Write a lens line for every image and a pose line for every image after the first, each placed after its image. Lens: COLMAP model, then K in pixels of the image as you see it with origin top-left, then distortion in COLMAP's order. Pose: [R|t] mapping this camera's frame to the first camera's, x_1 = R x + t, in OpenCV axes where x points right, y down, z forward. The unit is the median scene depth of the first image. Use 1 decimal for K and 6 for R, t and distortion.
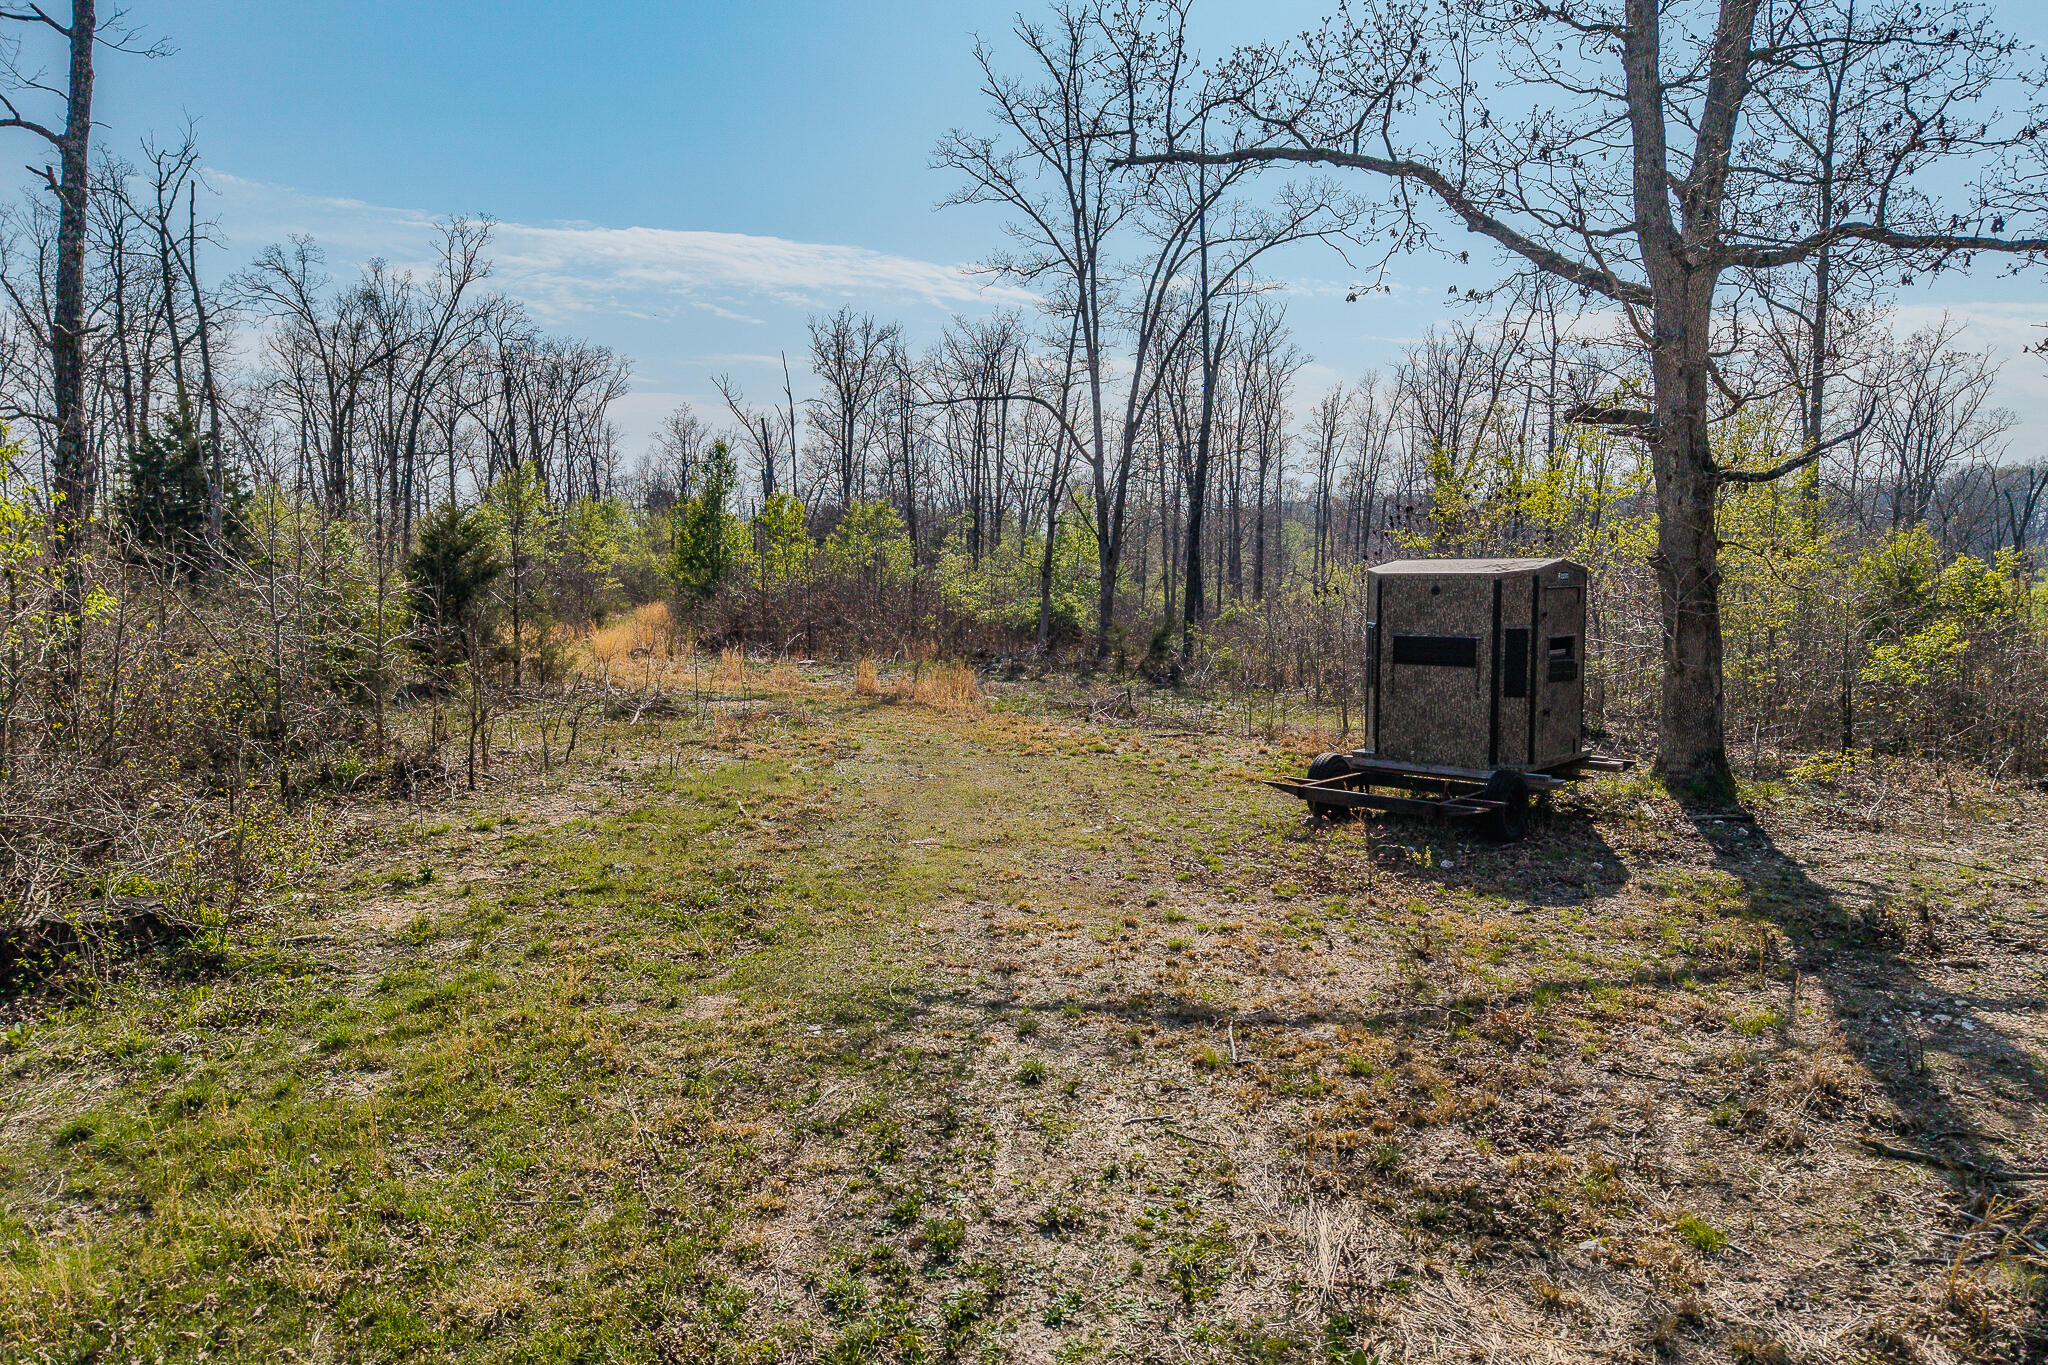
lens RADIAL K [[1379.5, 0, 1024.0], [0, 1379.5, 682.5], [0, 0, 1]] dist [0.023904, -0.023476]
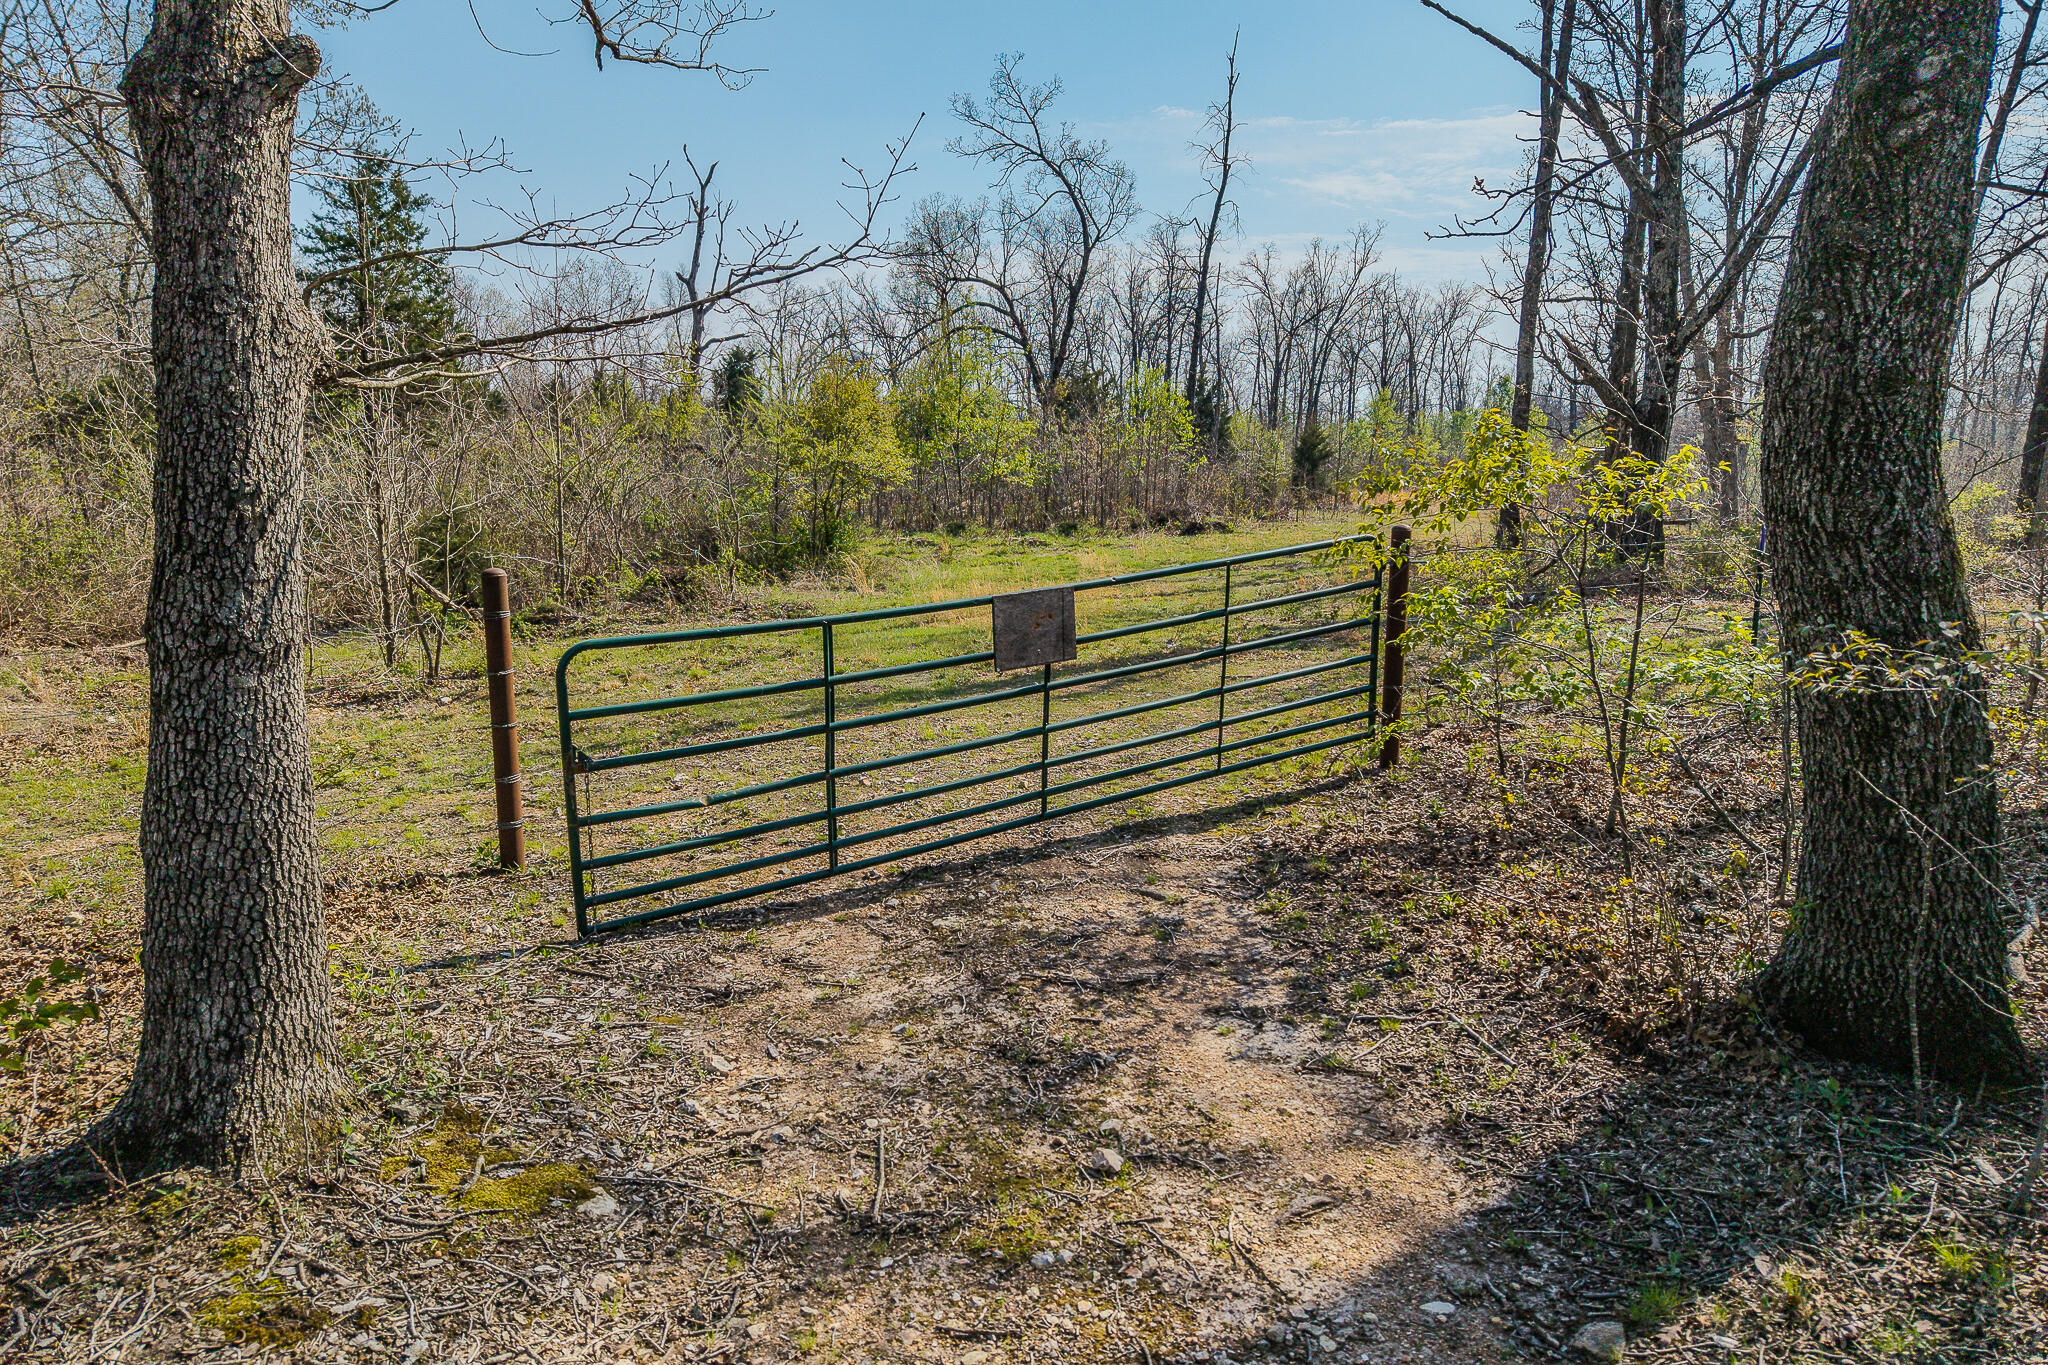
lens RADIAL K [[1379.5, 0, 1024.0], [0, 1379.5, 682.5], [0, 0, 1]] dist [0.023904, -0.023476]
pose [[0.799297, 0.106537, -0.591417, 0.231678], [-0.063980, 0.993653, 0.092527, 0.043881], [0.597520, -0.036117, 0.801040, -0.428163]]
